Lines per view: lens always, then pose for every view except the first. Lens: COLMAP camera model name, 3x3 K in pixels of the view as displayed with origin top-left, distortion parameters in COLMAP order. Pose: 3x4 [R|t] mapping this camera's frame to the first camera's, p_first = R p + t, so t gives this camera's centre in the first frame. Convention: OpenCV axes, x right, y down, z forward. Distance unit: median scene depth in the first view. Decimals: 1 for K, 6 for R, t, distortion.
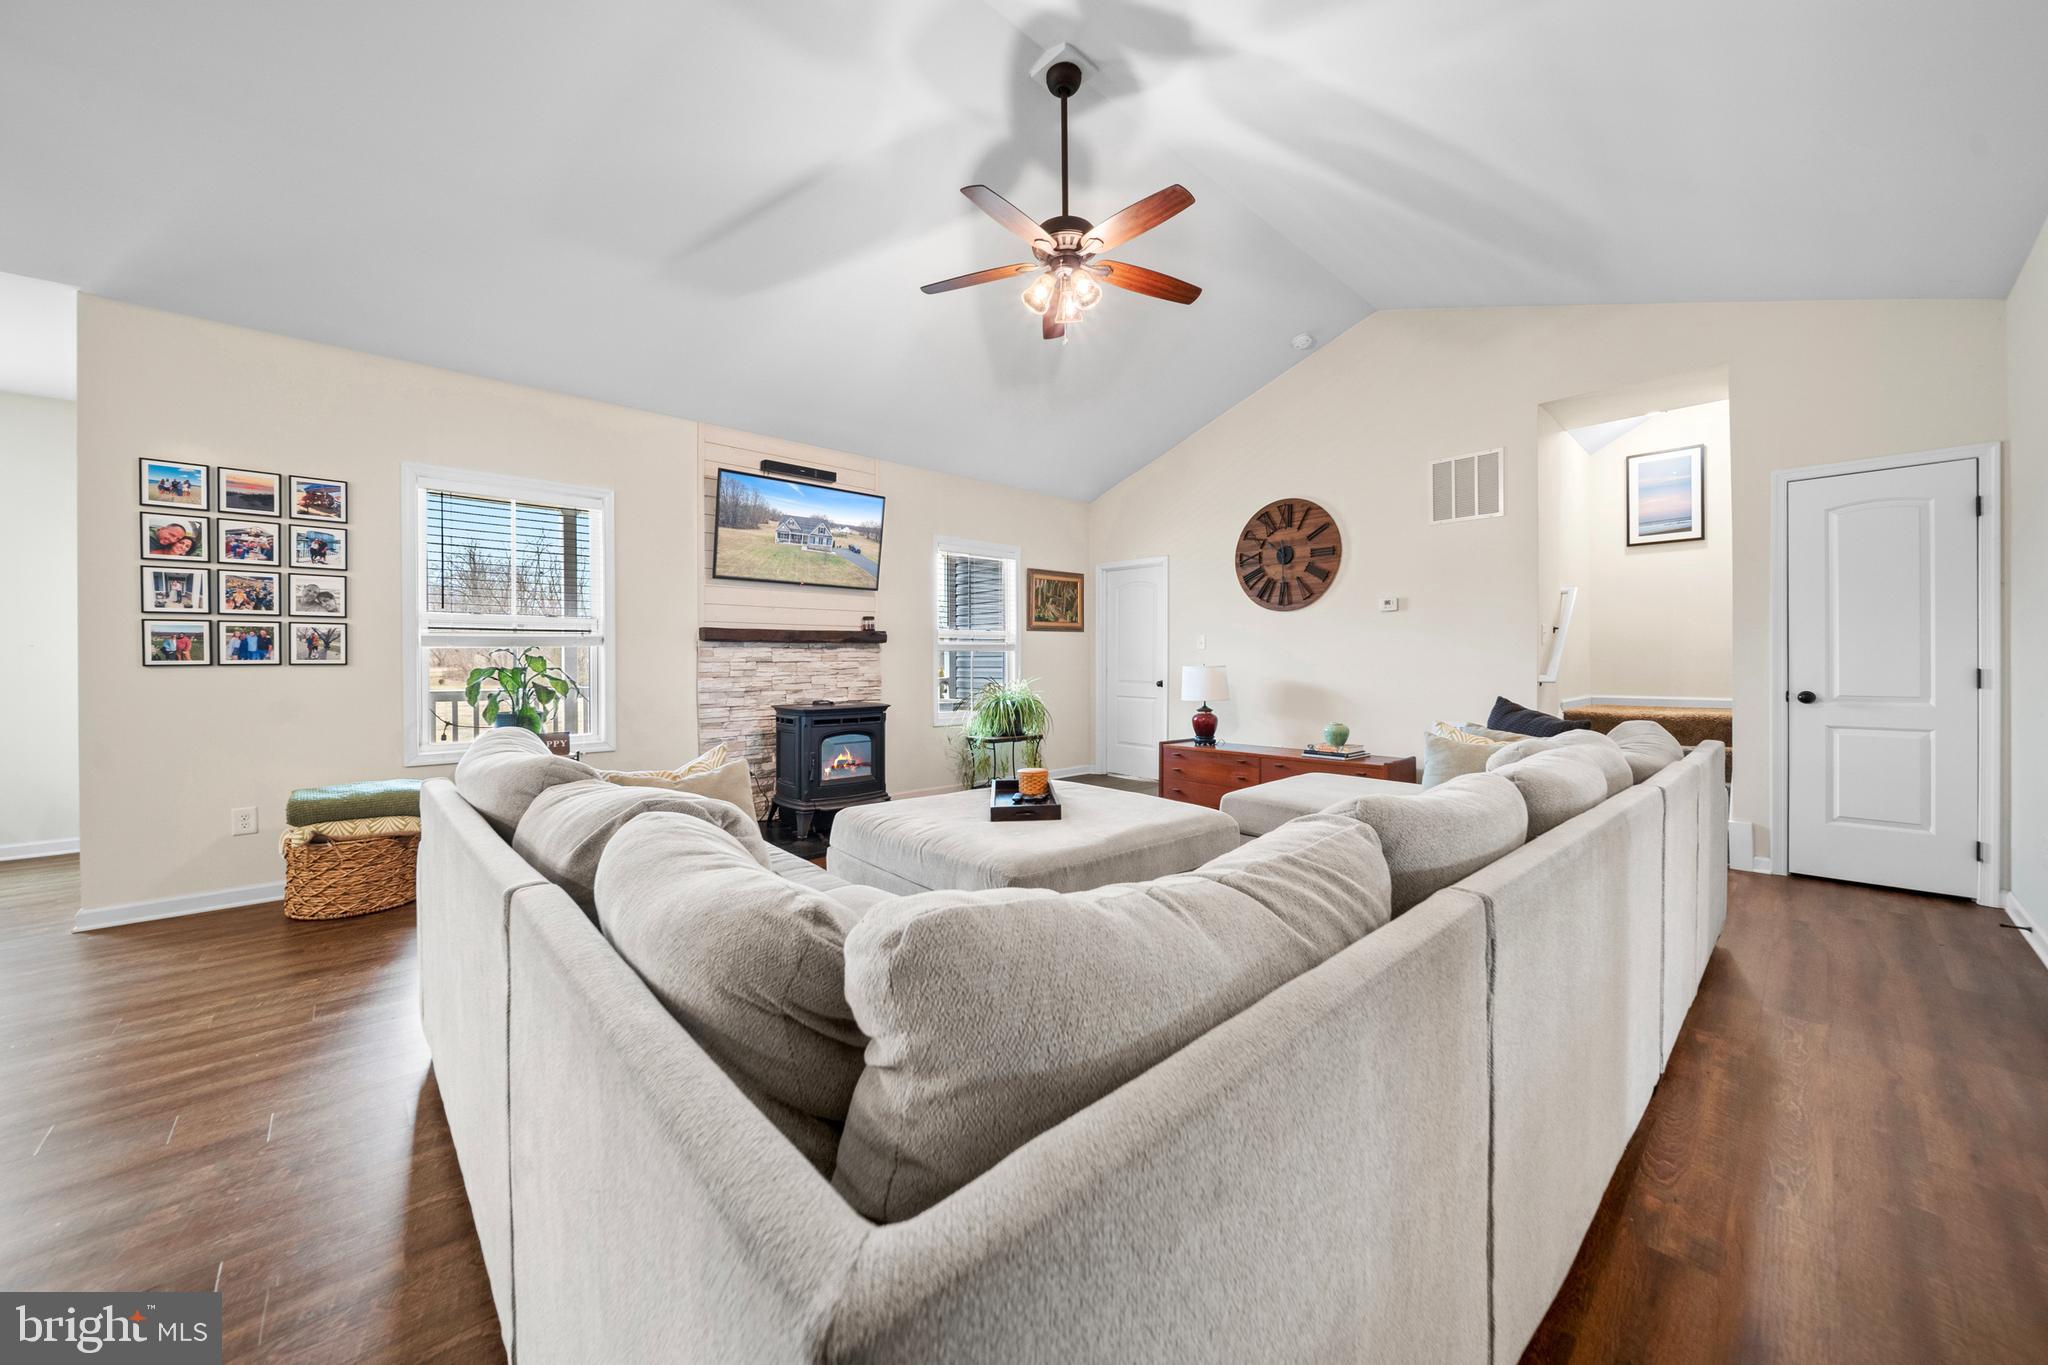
lens RADIAL K [[736.6, 0, 1017.5], [0, 736.6, 662.3], [0, 0, 1]] dist [0.010908, -0.000047]
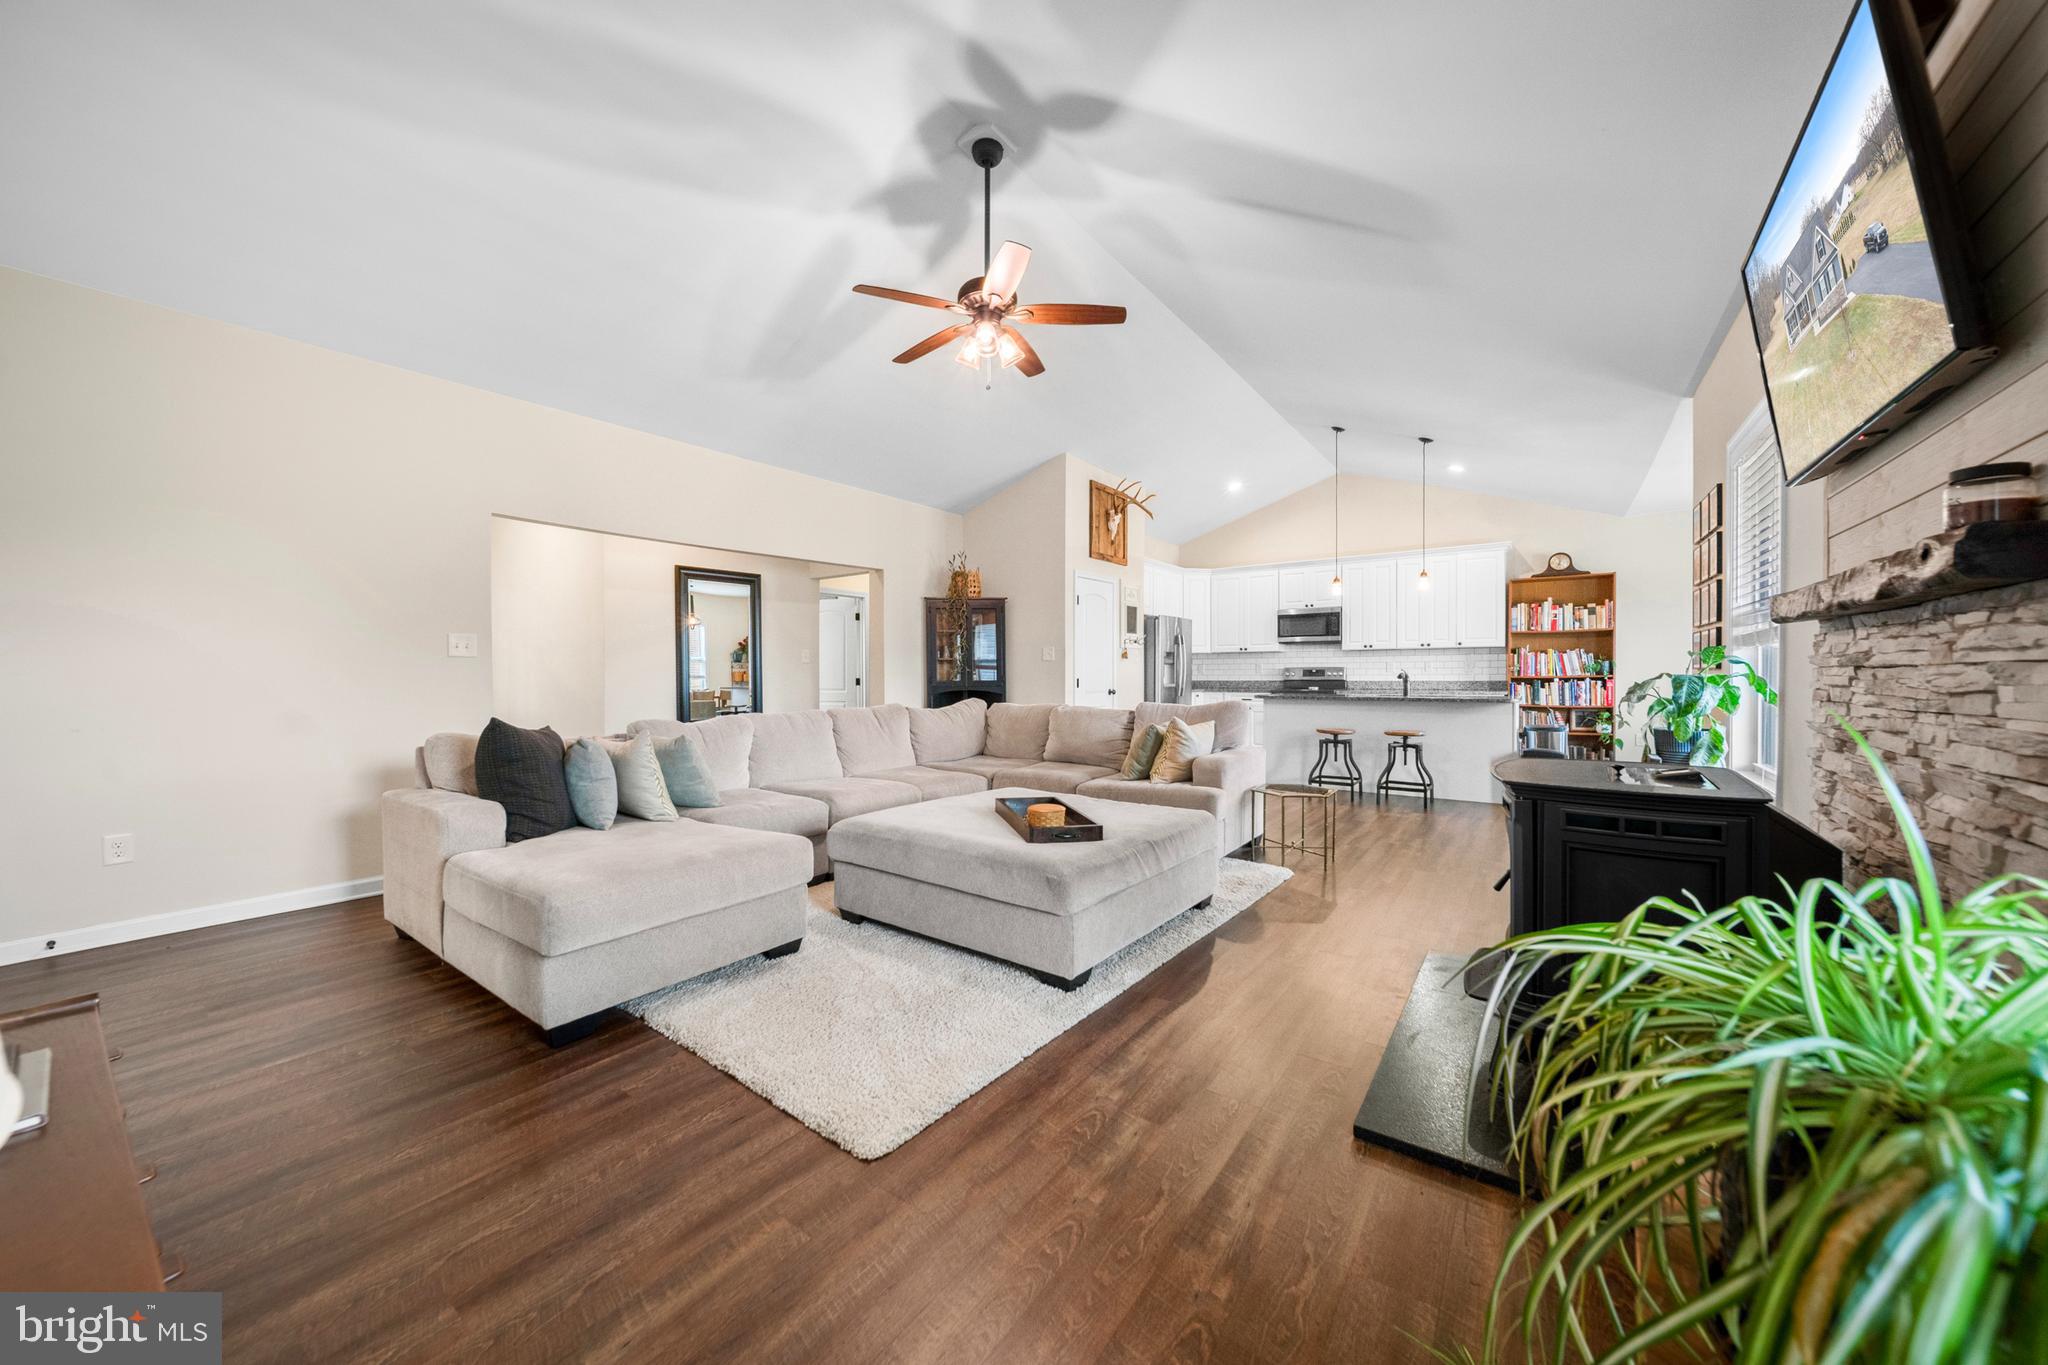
lens RADIAL K [[718.5, 0, 1024.0], [0, 718.5, 682.5], [0, 0, 1]] dist [0.000067, 0.000000]
pose [[-0.977540, 0.011315, -0.210446, 0.140643], [0.007613, 0.999802, 0.018392, -0.001634], [0.210612, 0.016377, -0.977432, 1.196498]]
